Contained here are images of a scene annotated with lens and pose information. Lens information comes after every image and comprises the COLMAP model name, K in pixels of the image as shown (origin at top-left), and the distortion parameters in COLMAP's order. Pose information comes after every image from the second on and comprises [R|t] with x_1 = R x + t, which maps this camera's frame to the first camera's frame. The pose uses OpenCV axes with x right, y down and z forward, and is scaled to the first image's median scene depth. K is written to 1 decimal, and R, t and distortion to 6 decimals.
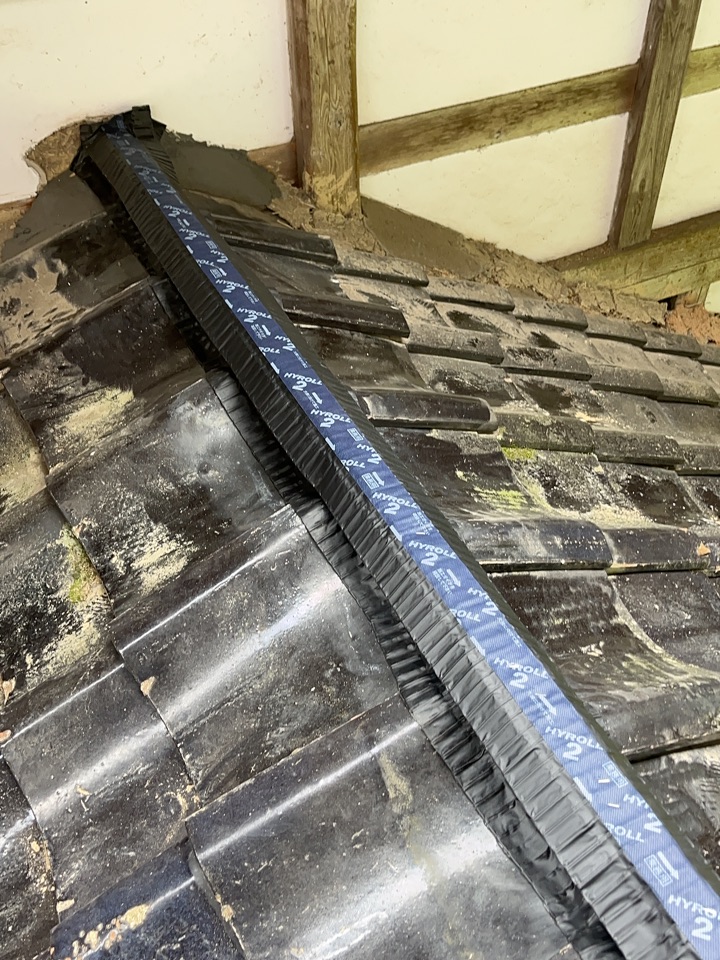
lens RADIAL K [[944.6, 0, 360.0], [0, 944.6, 480.0], [0, 0, 1]] dist [0.038385, -0.019630]
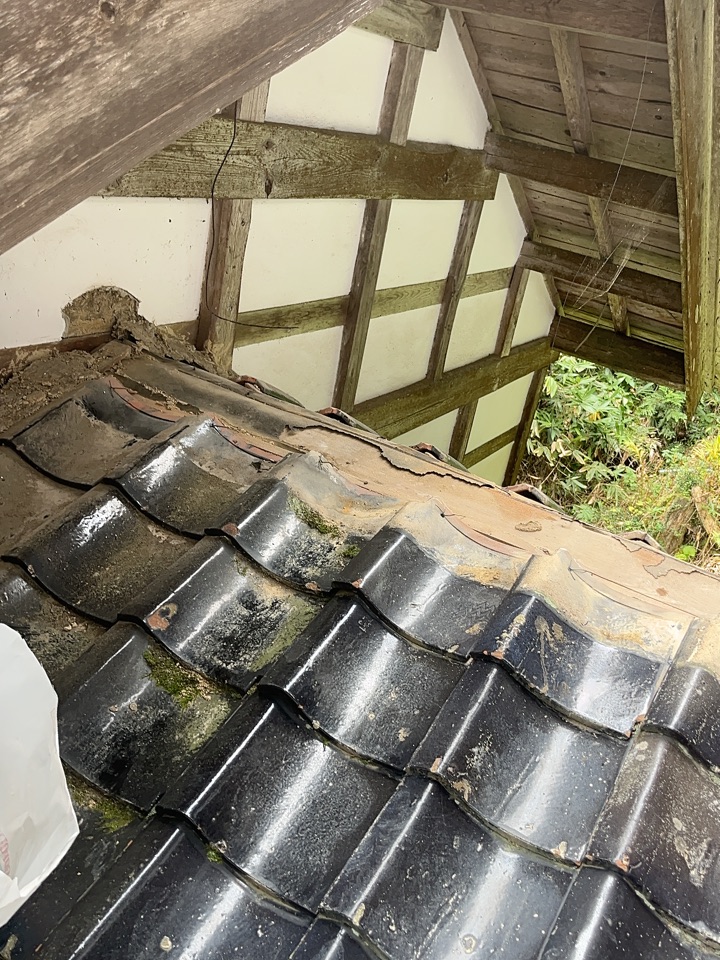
lens RADIAL K [[944.6, 0, 360.0], [0, 944.6, 480.0], [0, 0, 1]] dist [0.038385, -0.019630]
pose [[0.829136, -0.047253, 0.557046, -0.597687], [0.205044, 0.952685, -0.224384, 0.205440], [-0.520087, 0.300264, 0.799594, -0.144847]]
